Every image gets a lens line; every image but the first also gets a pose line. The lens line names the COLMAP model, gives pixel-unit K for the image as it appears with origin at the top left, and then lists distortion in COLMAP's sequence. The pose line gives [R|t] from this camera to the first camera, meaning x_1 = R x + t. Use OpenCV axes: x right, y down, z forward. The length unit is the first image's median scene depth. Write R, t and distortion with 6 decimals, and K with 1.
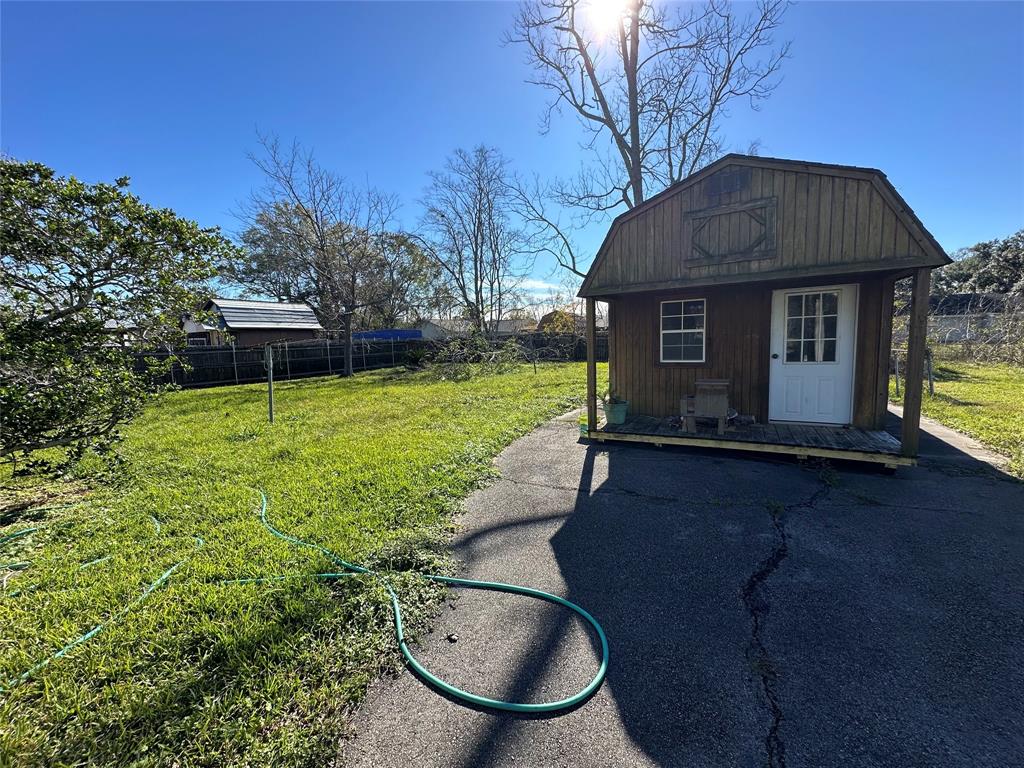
lens RADIAL K [[406.2, 0, 514.0], [0, 406.2, 384.4], [0, 0, 1]] dist [-0.003250, 0.000262]
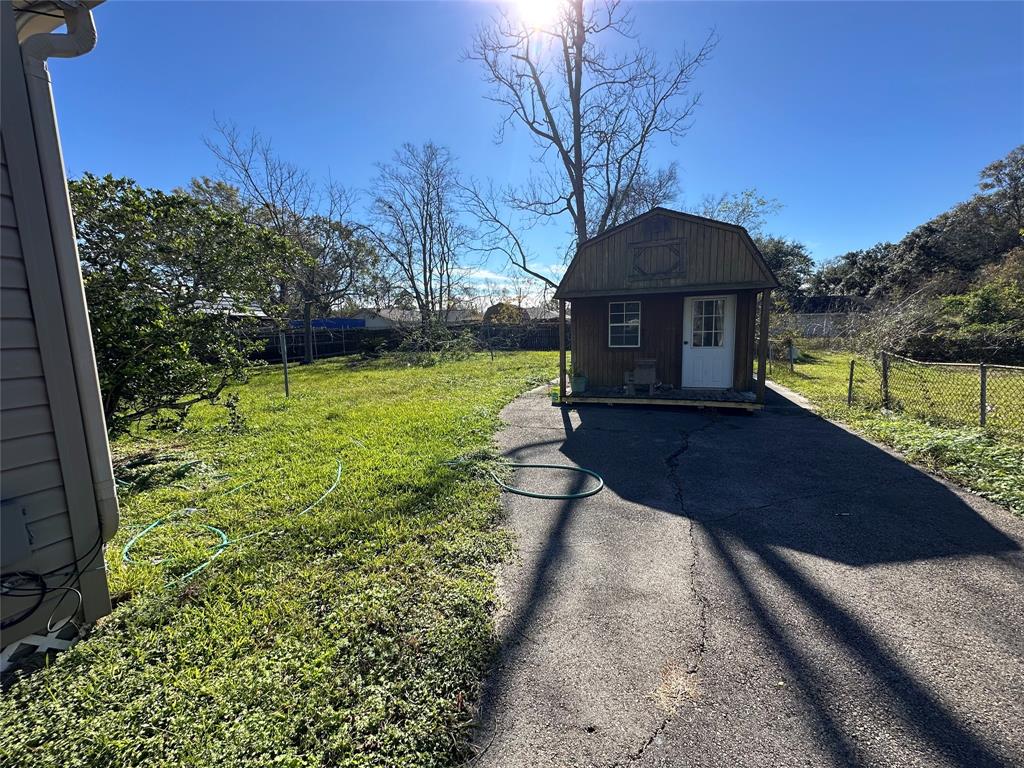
lens RADIAL K [[406.2, 0, 513.0], [0, 406.2, 385.0], [0, 0, 1]] dist [-0.003250, 0.000262]
pose [[0.987418, -0.010829, 0.157759, -0.095676], [0.006993, 0.999667, 0.024847, 0.019938], [-0.157976, -0.023431, 0.987165, -0.164621]]
